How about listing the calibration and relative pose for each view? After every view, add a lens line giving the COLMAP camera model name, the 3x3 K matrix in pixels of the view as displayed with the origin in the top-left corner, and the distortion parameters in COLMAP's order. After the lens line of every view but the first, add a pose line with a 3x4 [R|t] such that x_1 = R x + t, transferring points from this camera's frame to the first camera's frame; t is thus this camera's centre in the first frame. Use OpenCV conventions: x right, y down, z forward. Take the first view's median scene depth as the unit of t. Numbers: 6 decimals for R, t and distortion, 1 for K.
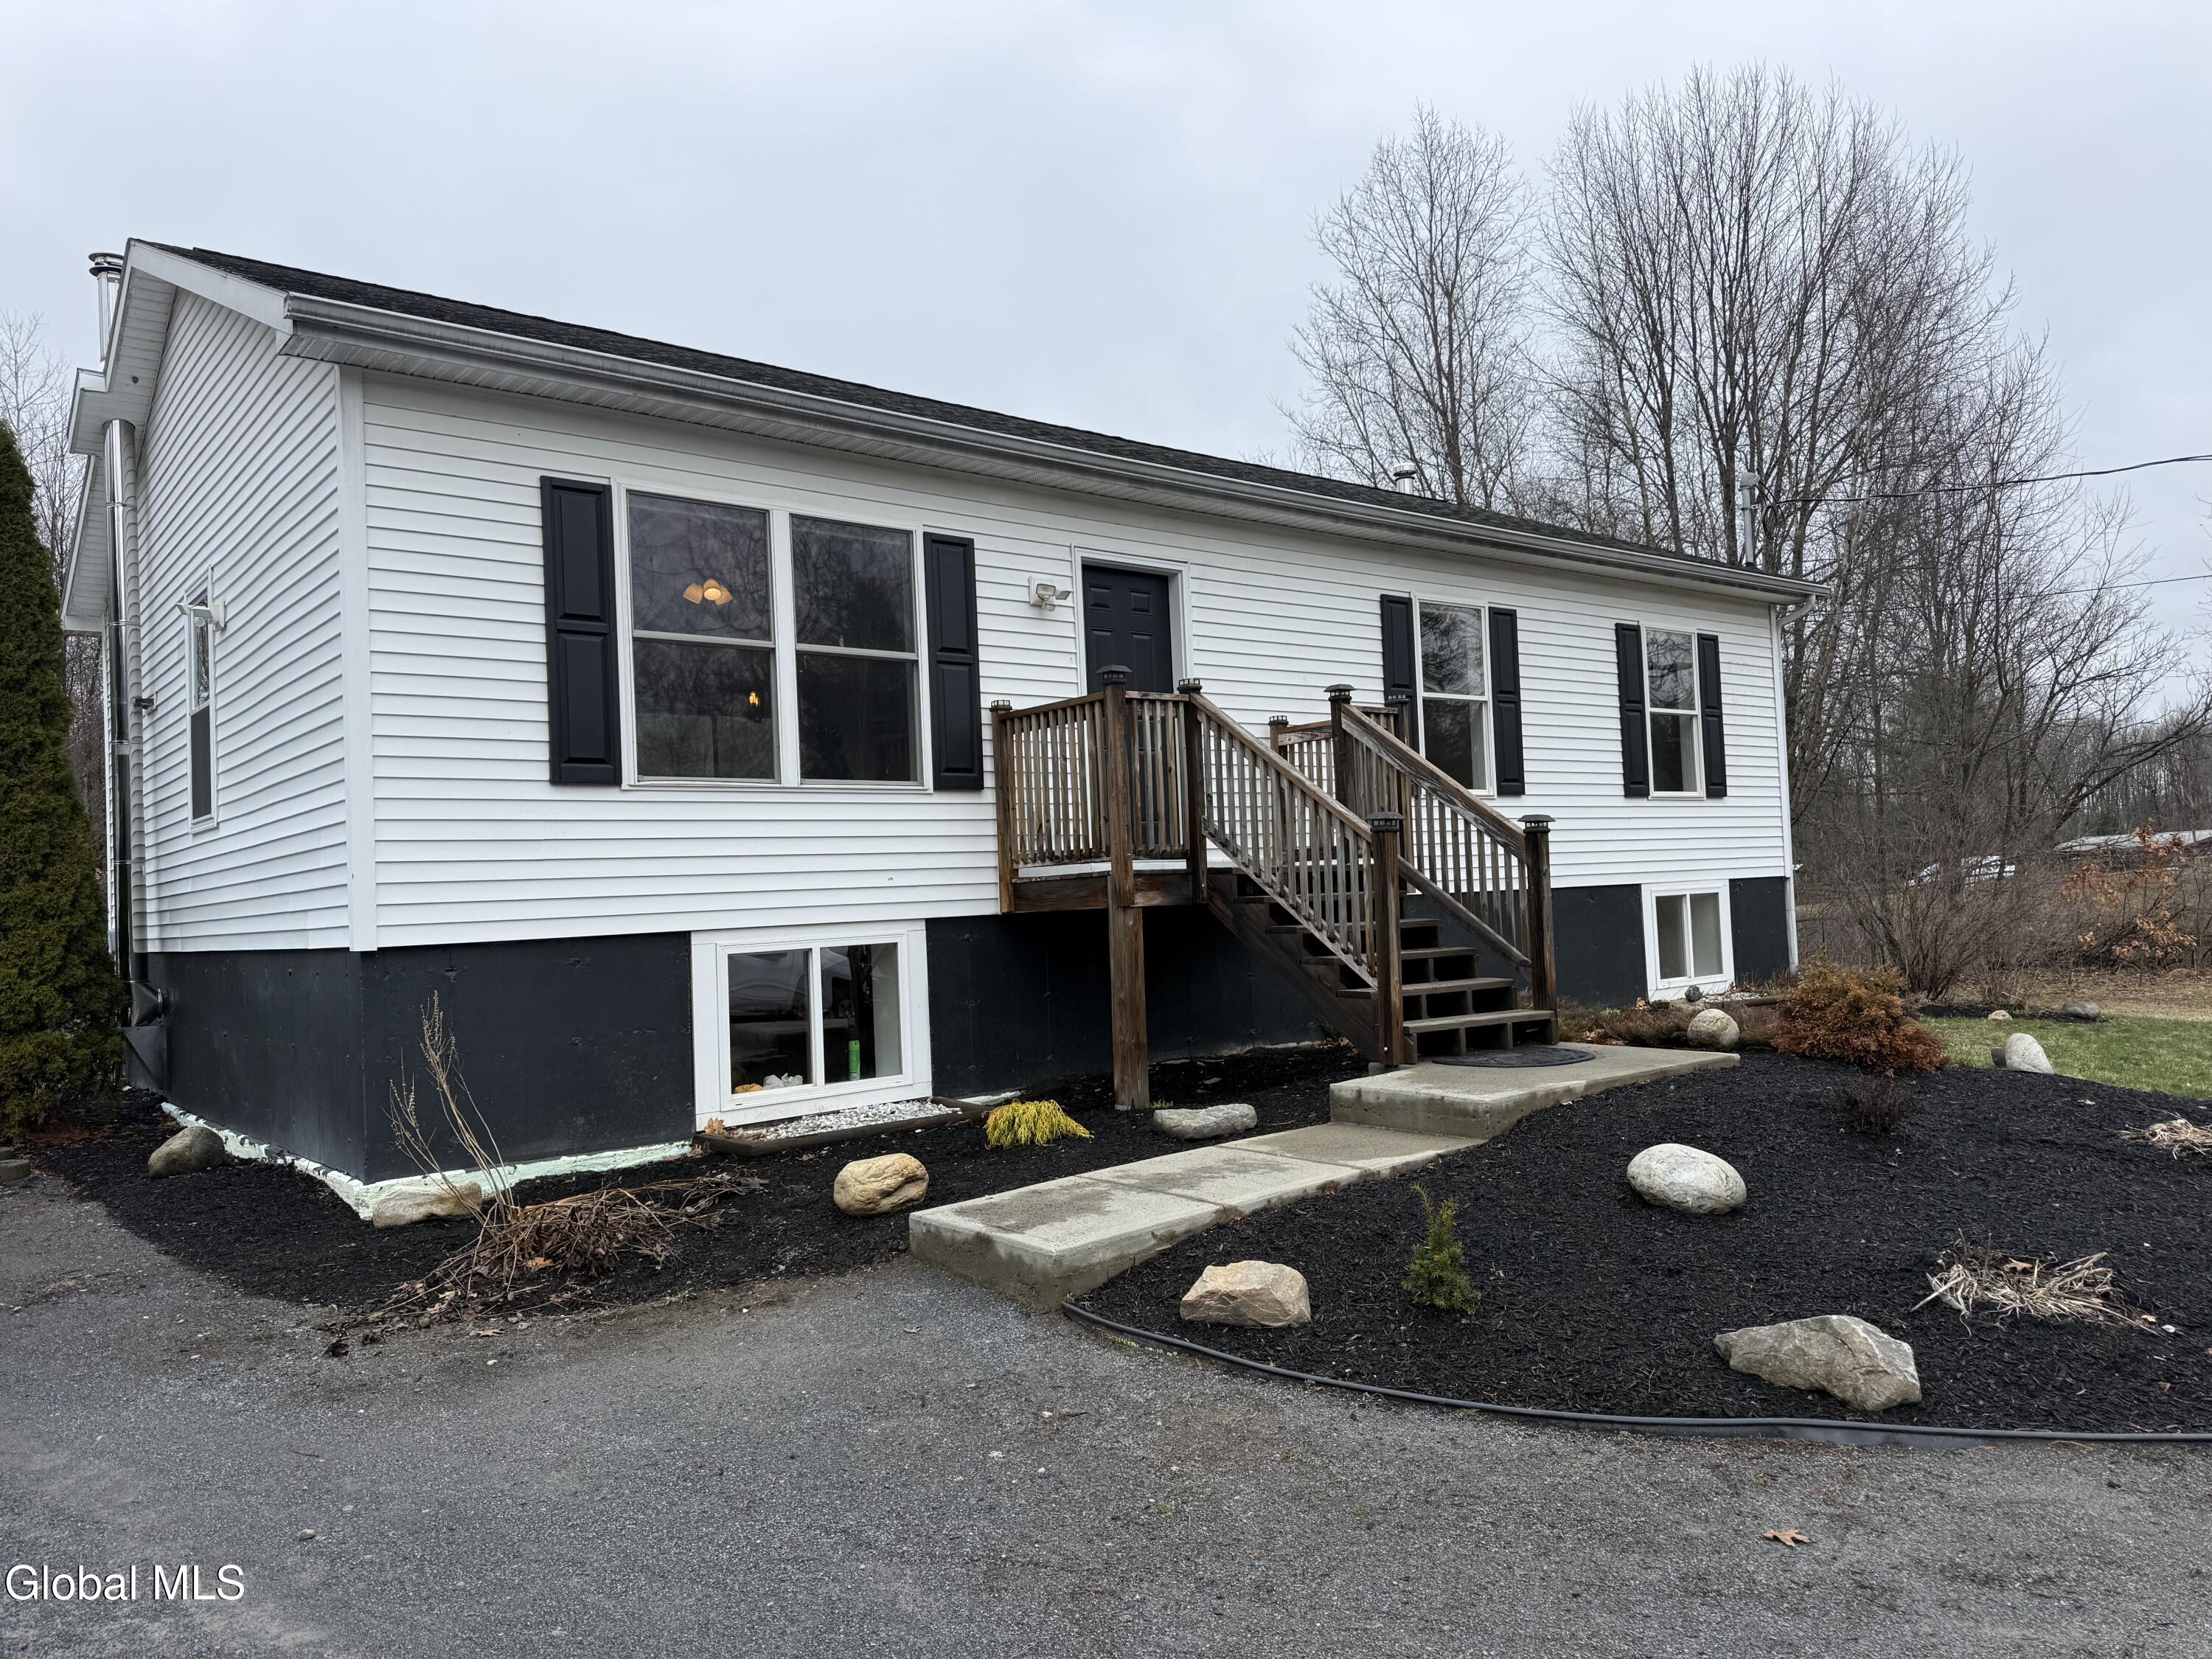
lens RADIAL K [[1558.9, 0, 1106.0], [0, 1558.9, 829.5], [0, 0, 1]] dist [0.033383, -0.039423]
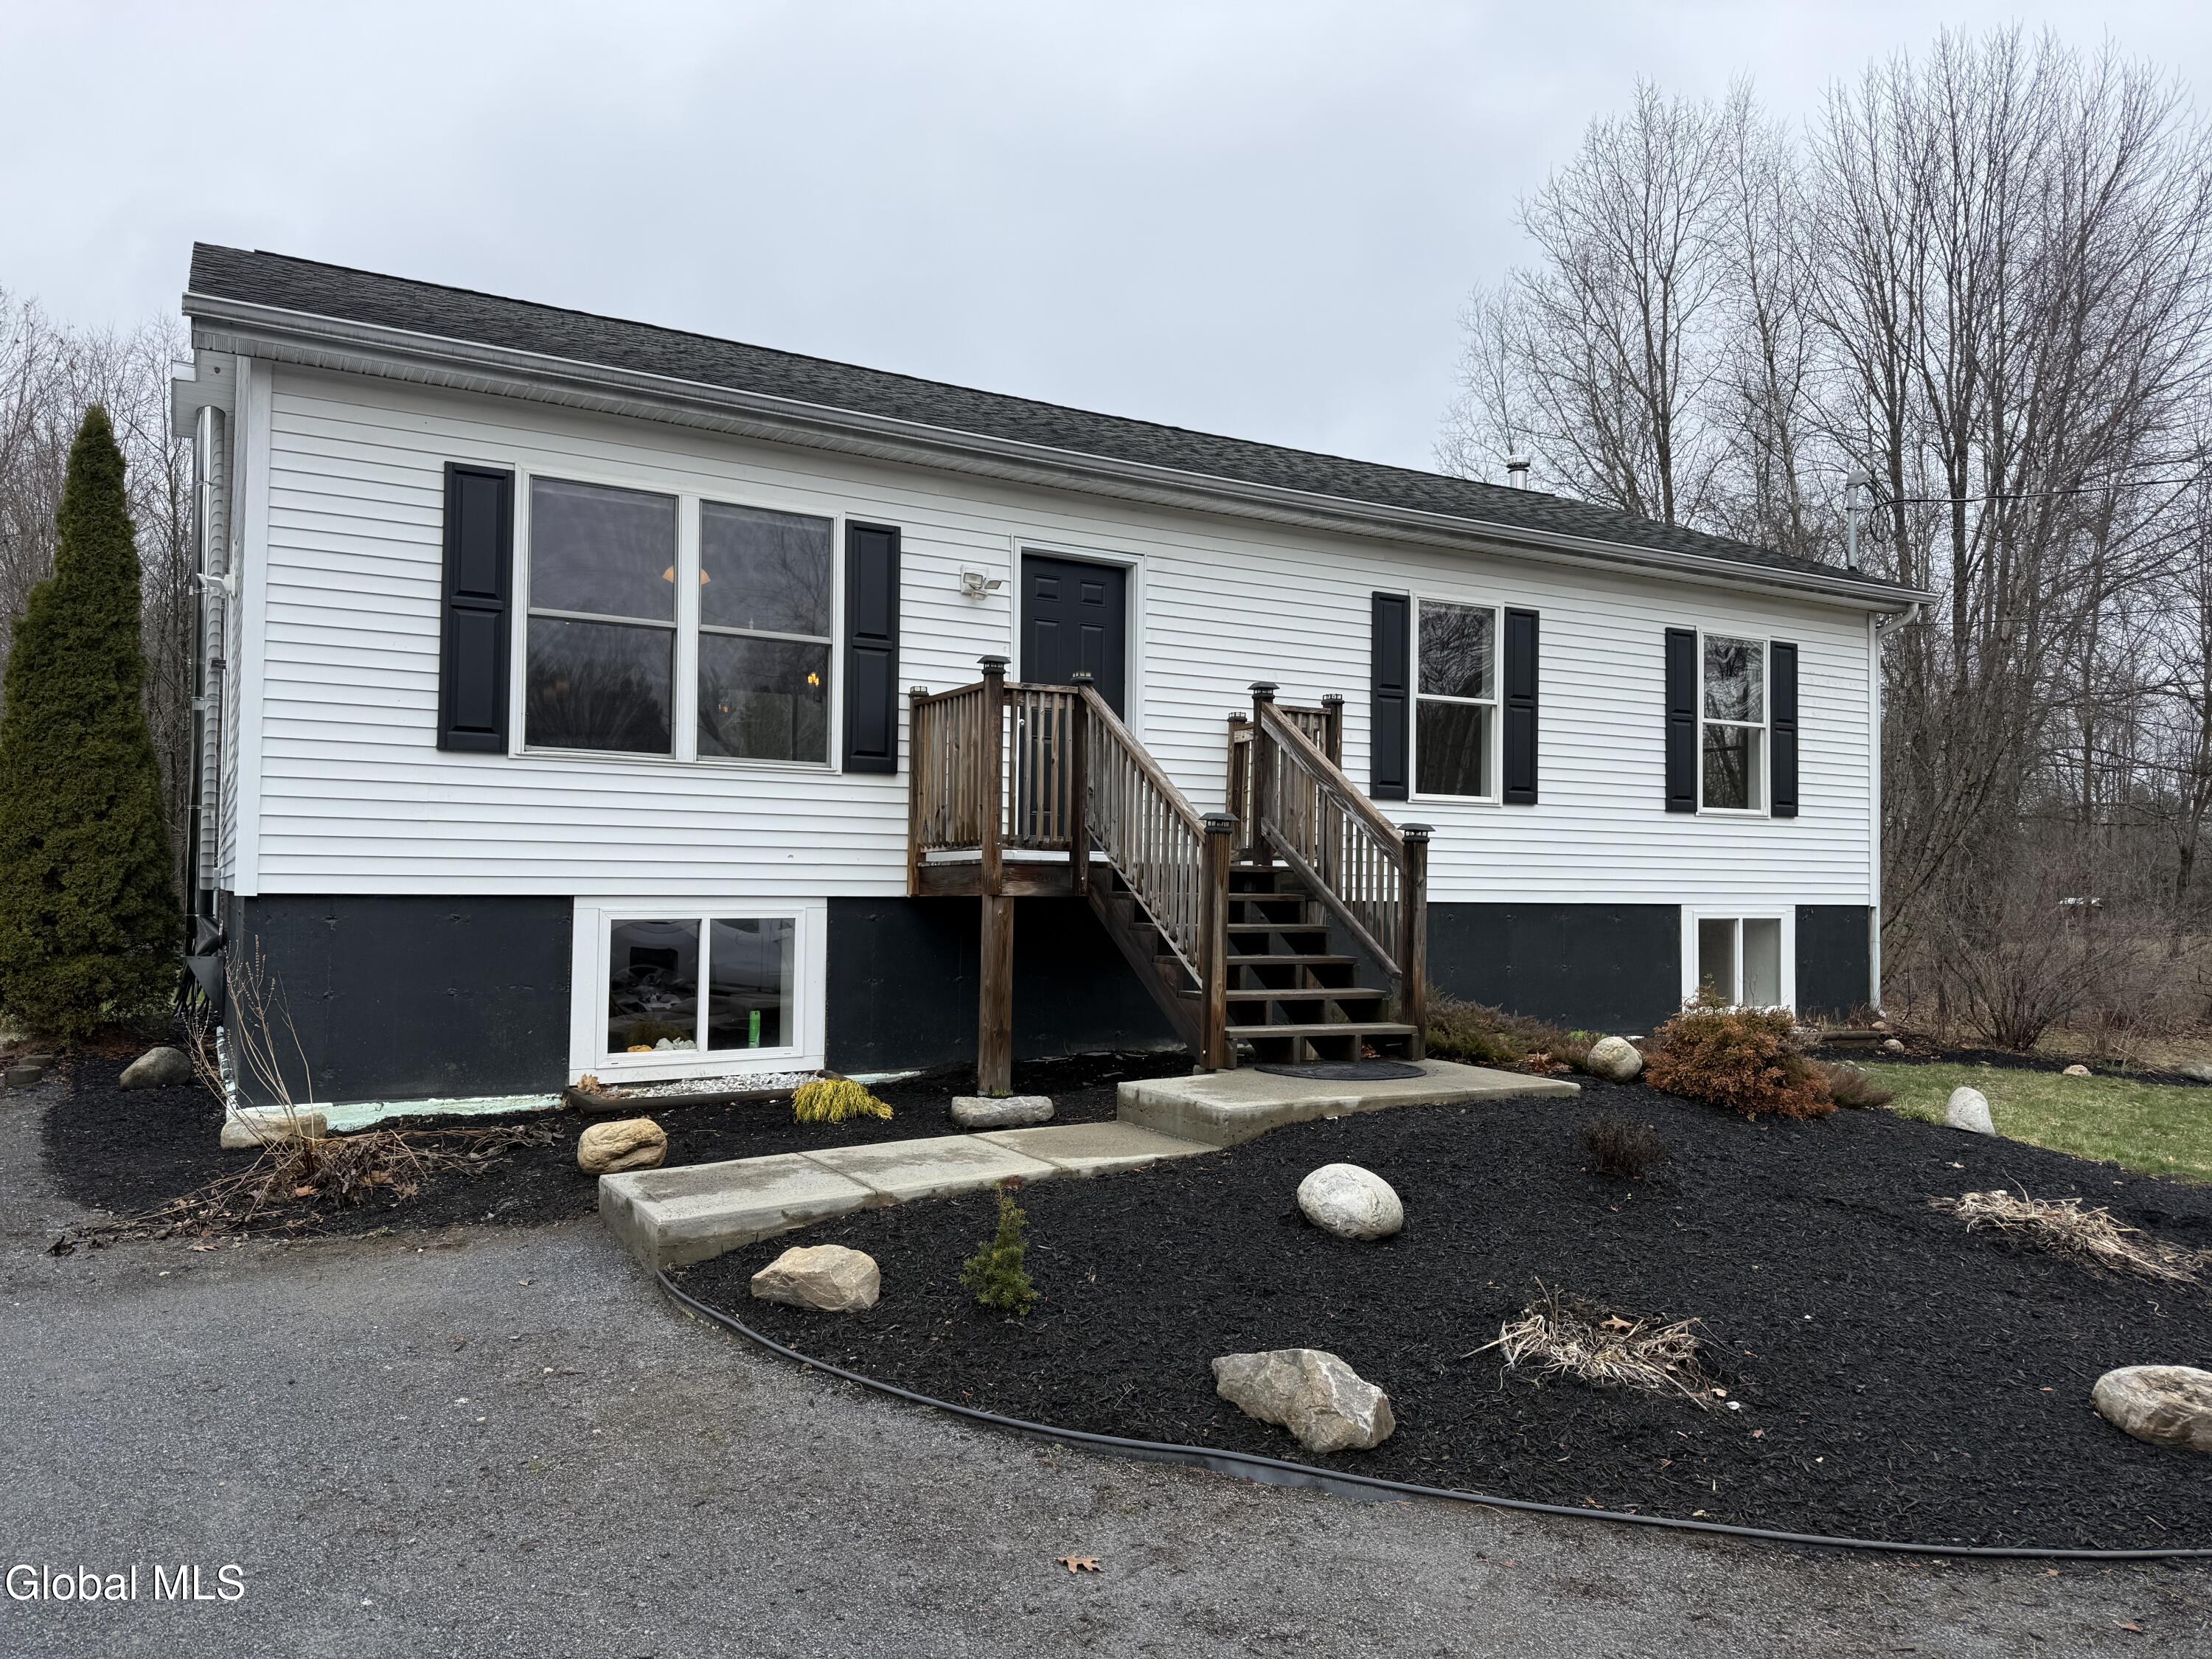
lens RADIAL K [[1570.7, 0, 1197.6], [0, 1570.7, 829.1], [0, 0, 1]] dist [0.030751, -0.036163]
pose [[0.985417, 0.047783, -0.163311, 0.306539], [-0.046900, 0.998857, 0.009257, -0.008652], [0.163567, -0.001463, 0.986531, 0.020406]]
